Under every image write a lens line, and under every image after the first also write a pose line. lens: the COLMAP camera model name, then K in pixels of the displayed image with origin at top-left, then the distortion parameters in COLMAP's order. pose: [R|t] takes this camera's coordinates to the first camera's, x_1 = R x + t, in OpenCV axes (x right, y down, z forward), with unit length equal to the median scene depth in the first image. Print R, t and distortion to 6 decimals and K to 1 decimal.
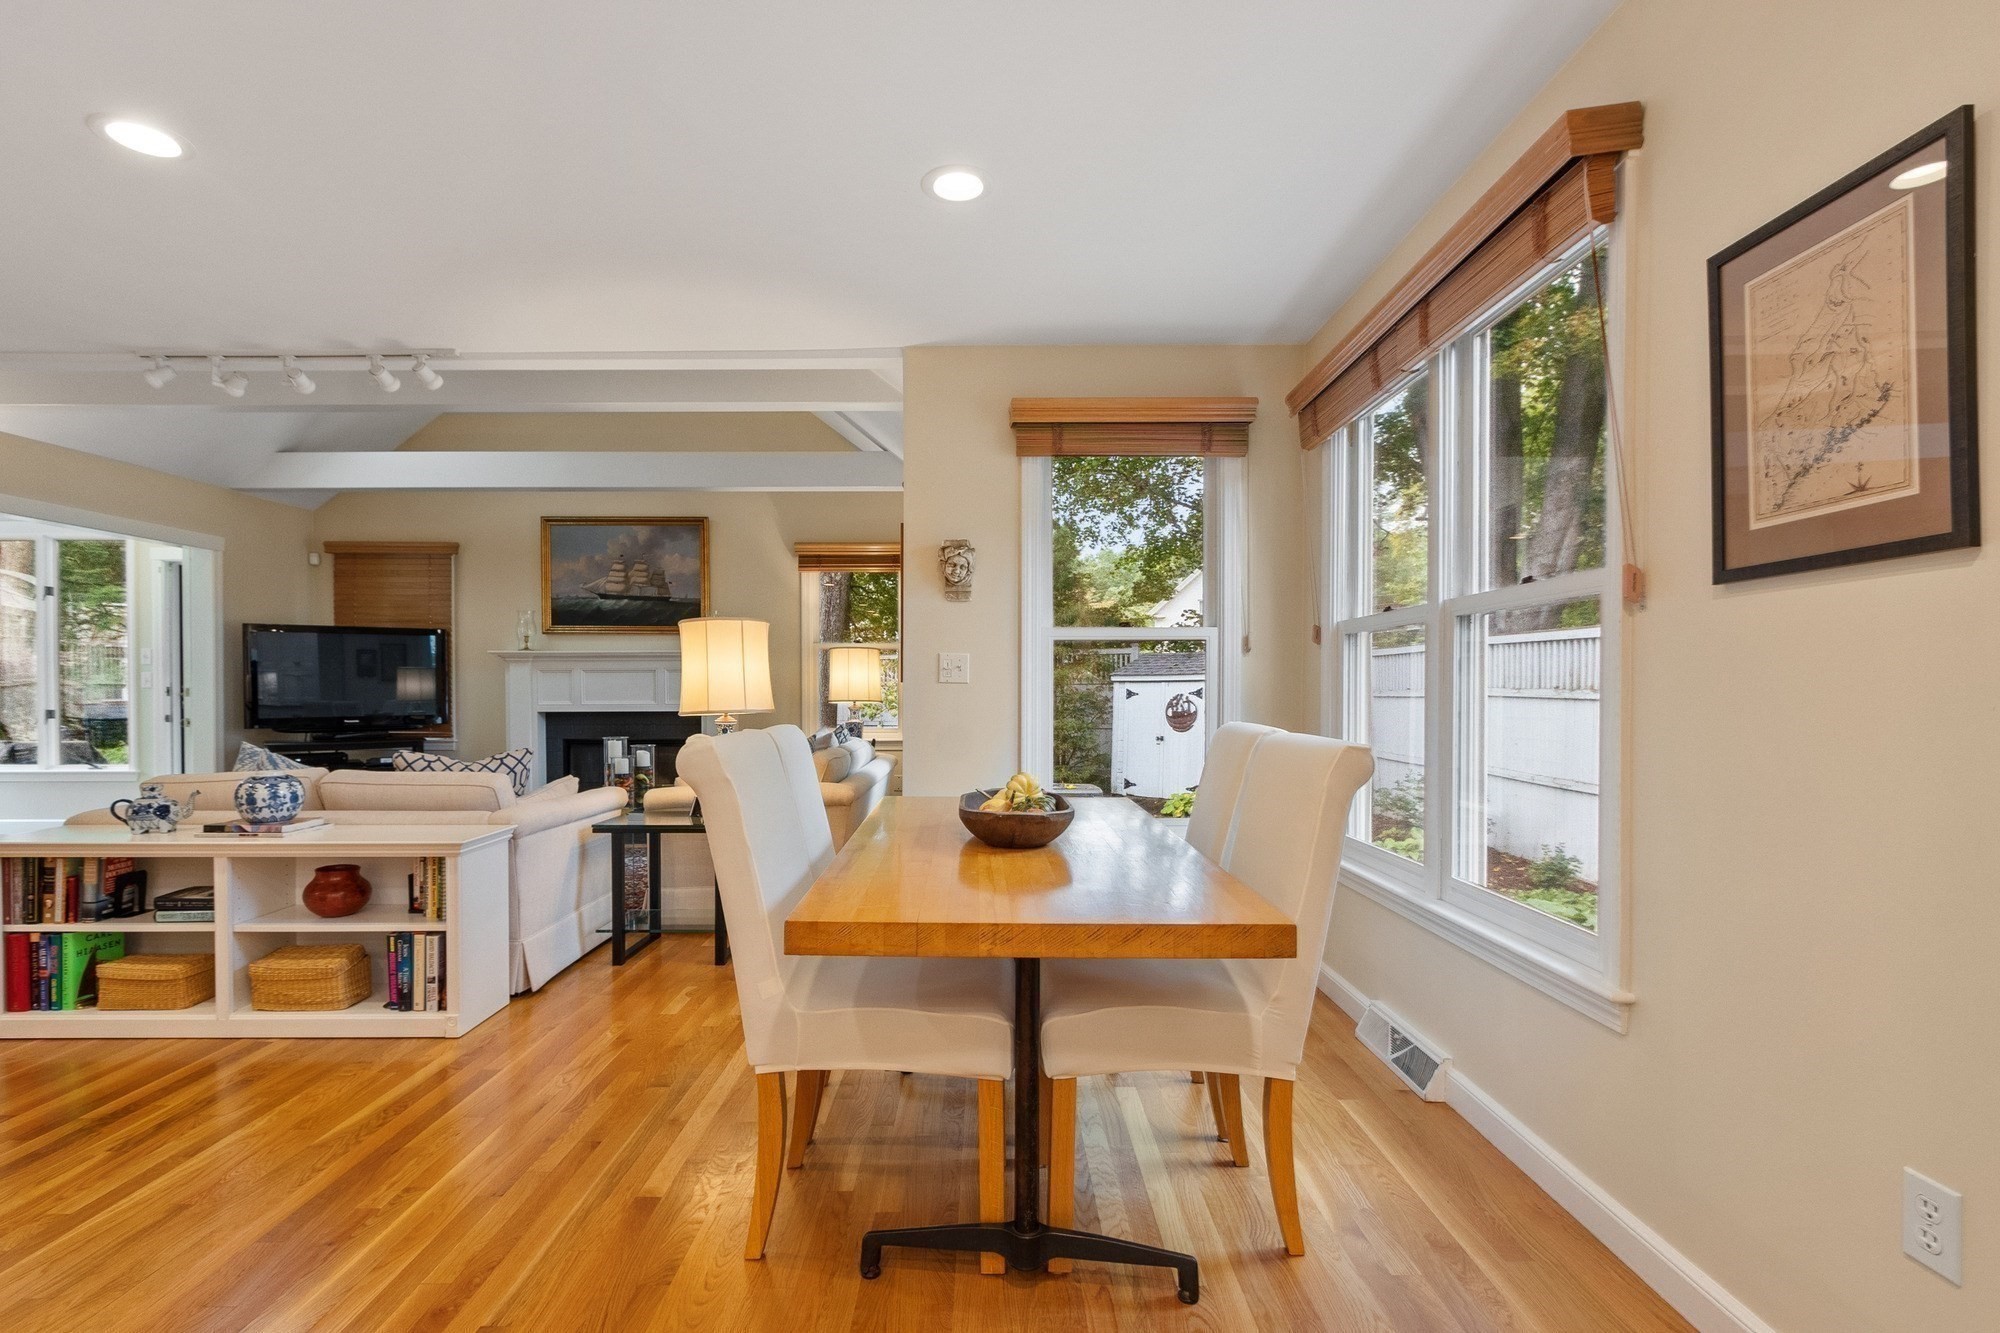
lens RADIAL K [[921.1, 0, 991.5], [0, 921.1, 700.2], [0, 0, 1]] dist [-0.001927, -0.000087]
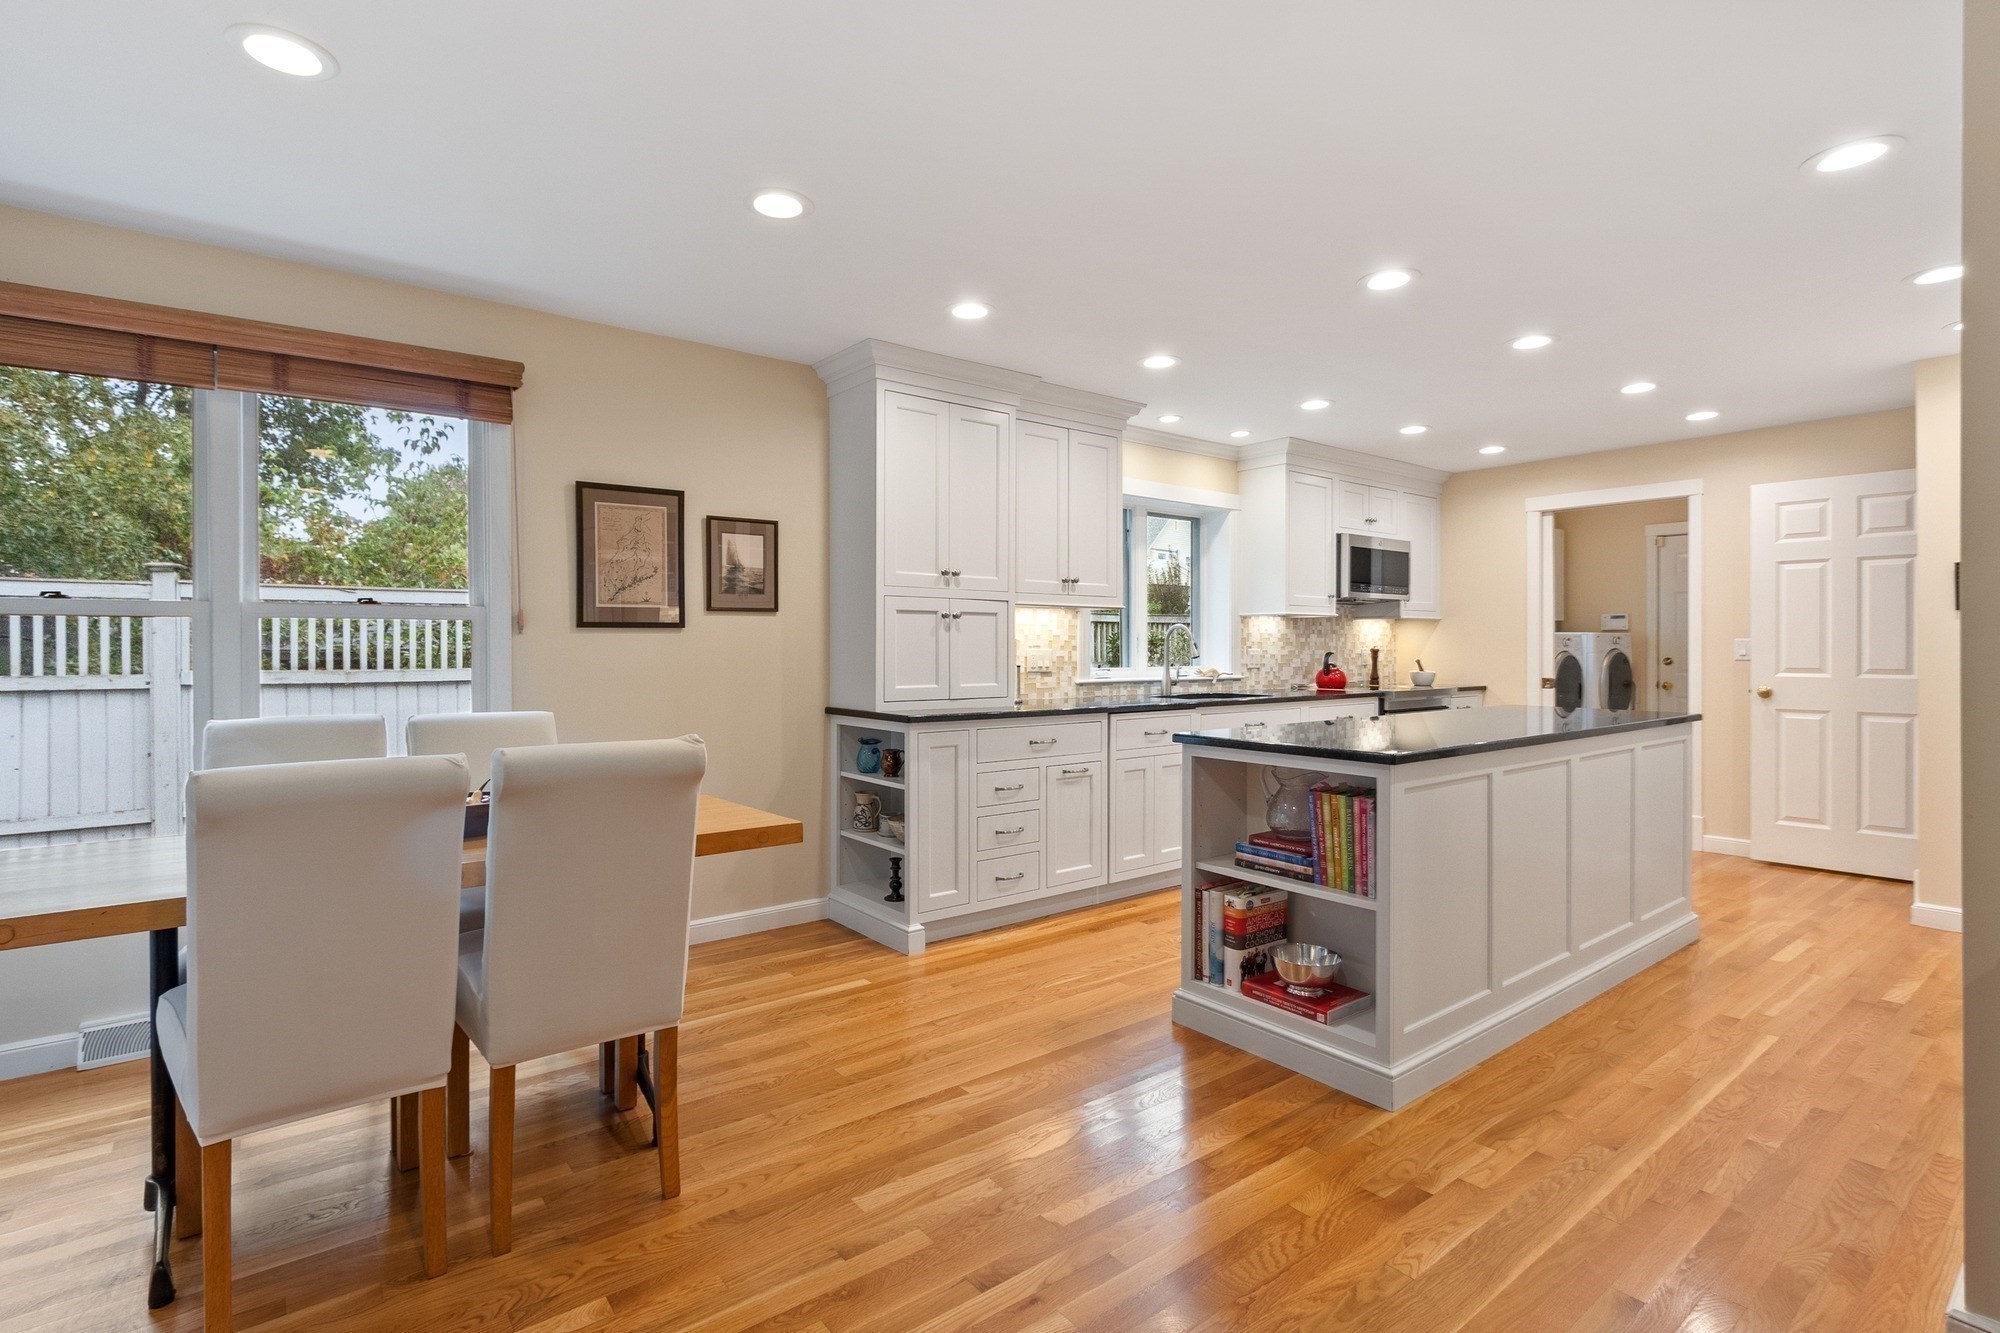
lens RADIAL K [[943.4, 0, 986.1], [0, 943.4, 657.2], [0, 0, 1]] dist [0.001958, 0.000171]
pose [[-0.610545, -0.004981, 0.791966, -0.383026], [0.013013, 0.999782, 0.016320, -0.018426], [-0.791875, 0.020270, -0.610347, 0.379962]]
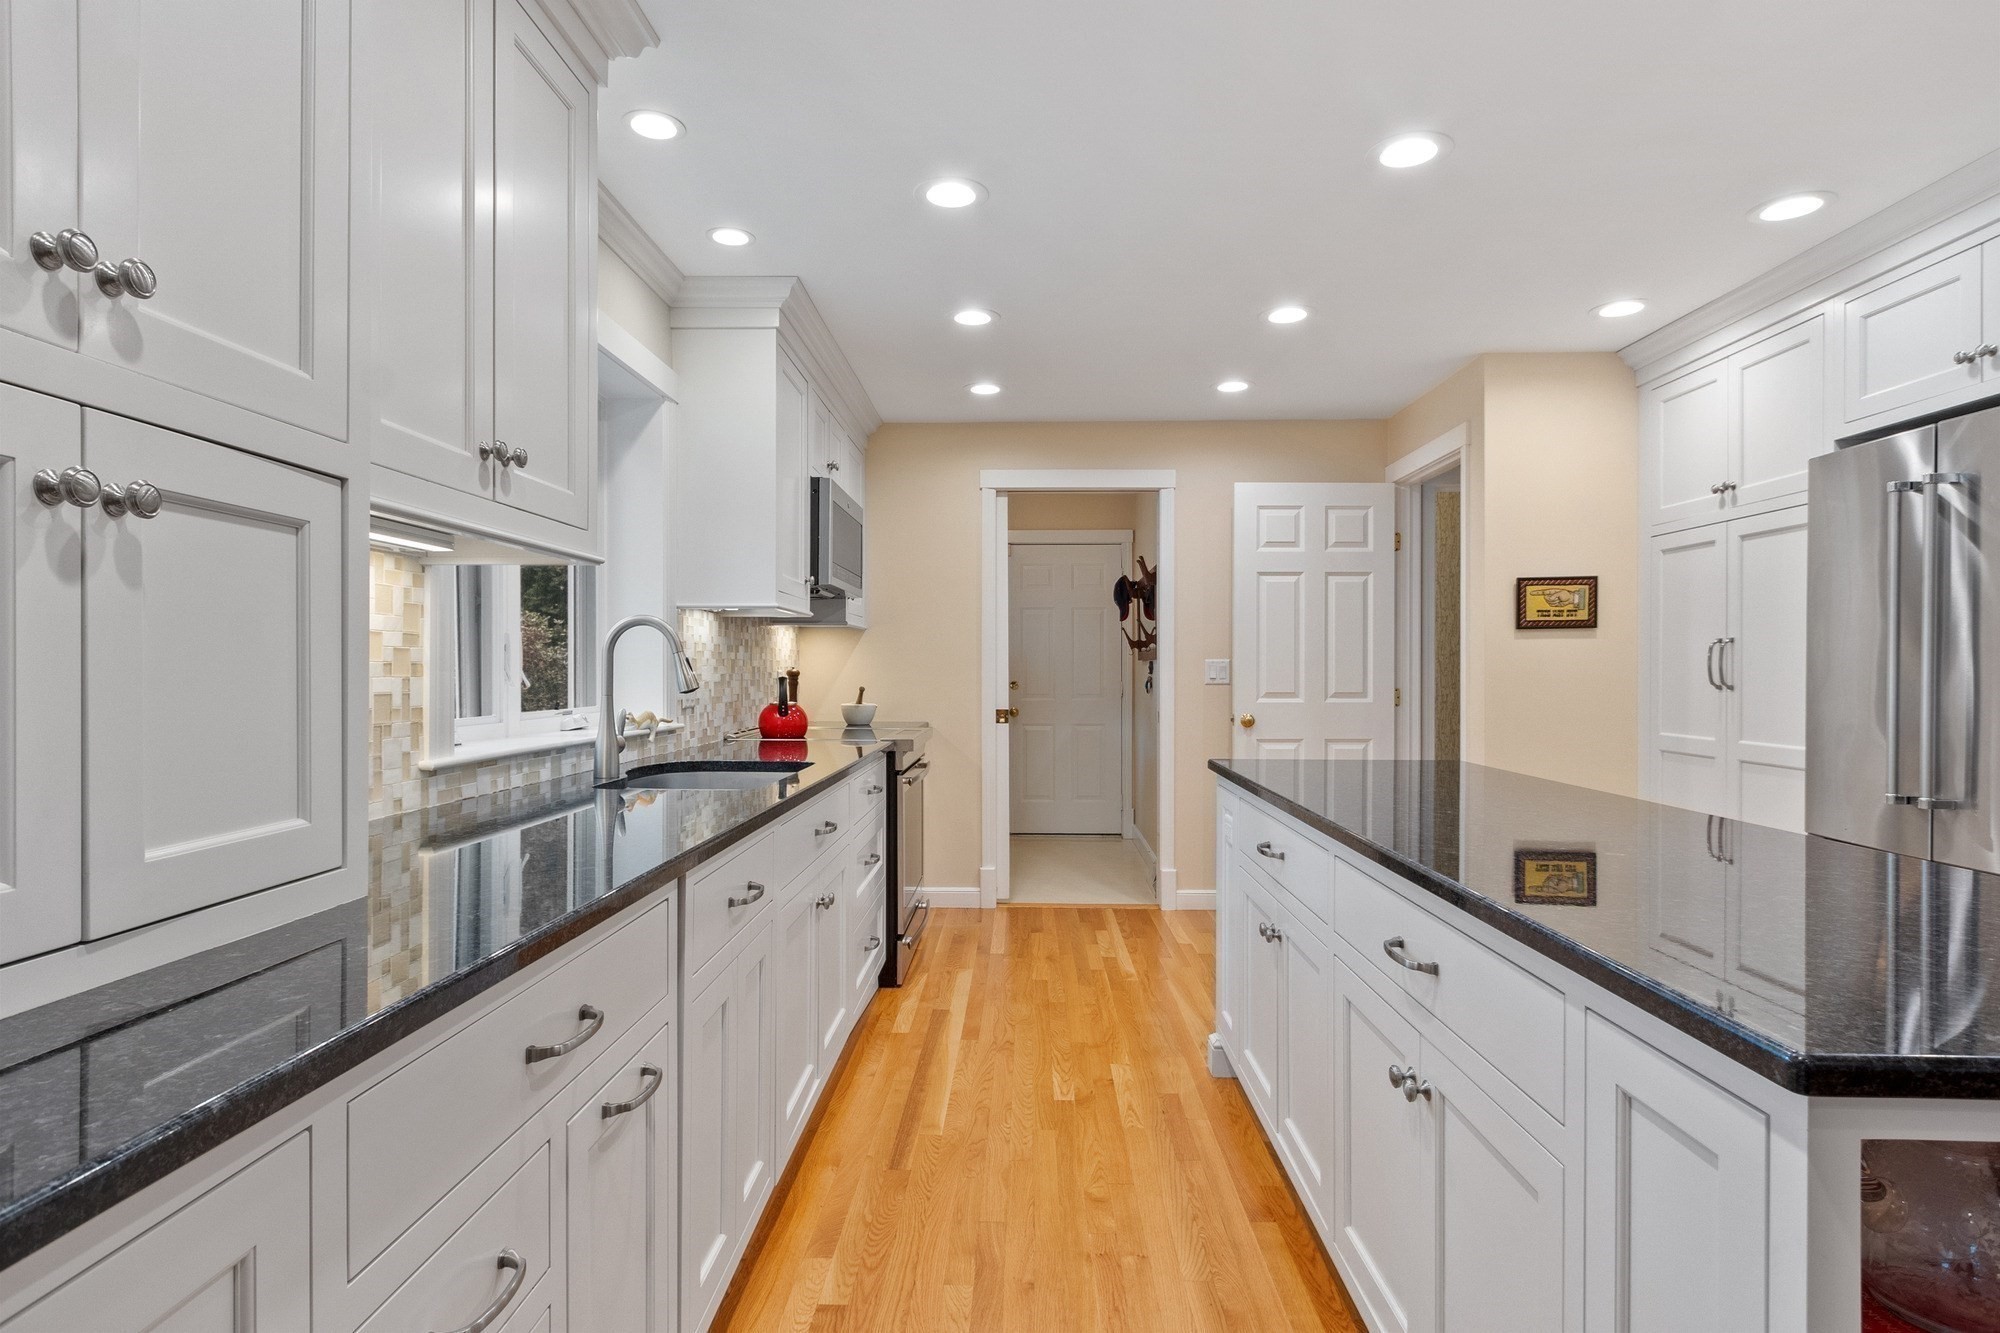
lens RADIAL K [[1033.4, 0, 992.8], [0, 1033.4, 671.2], [0, 0, 1]] dist [-0.000805, 0.000638]
pose [[-0.999457, 0.001751, 0.032890, 0.010143], [0.002256, 0.999880, 0.015307, -0.015911], [-0.032859, 0.015373, -0.999342, 0.141764]]
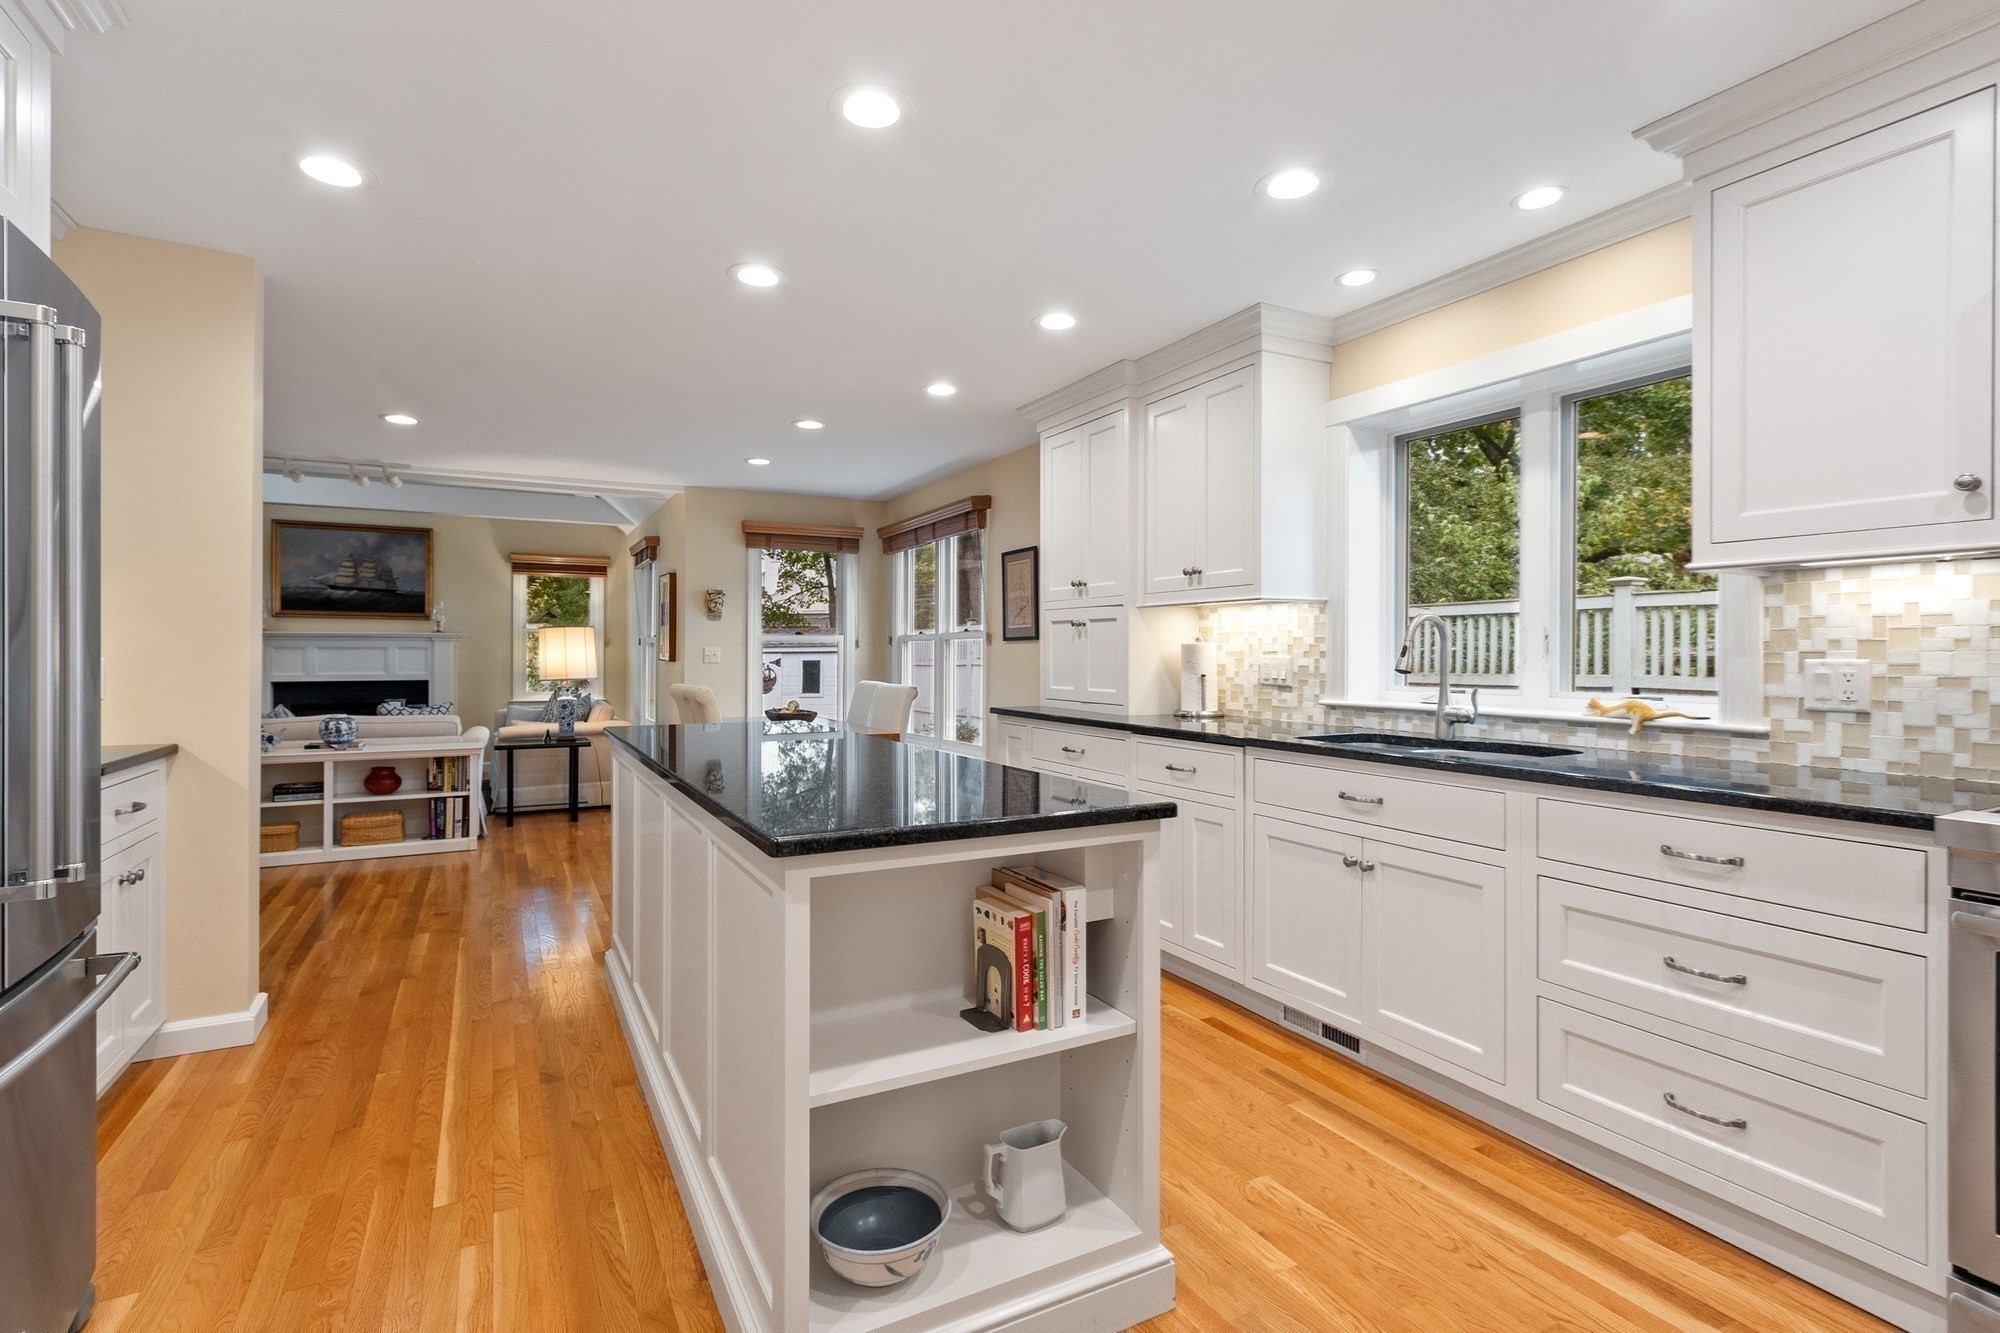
lens RADIAL K [[943.4, 0, 986.1], [0, 943.4, 657.2], [0, 0, 1]] dist [0.001958, 0.000171]
pose [[0.885781, 0.001689, 0.464100, -0.243394], [0.002514, 0.999961, -0.008437, -0.006692], [-0.464097, 0.008640, 0.885742, -0.545692]]
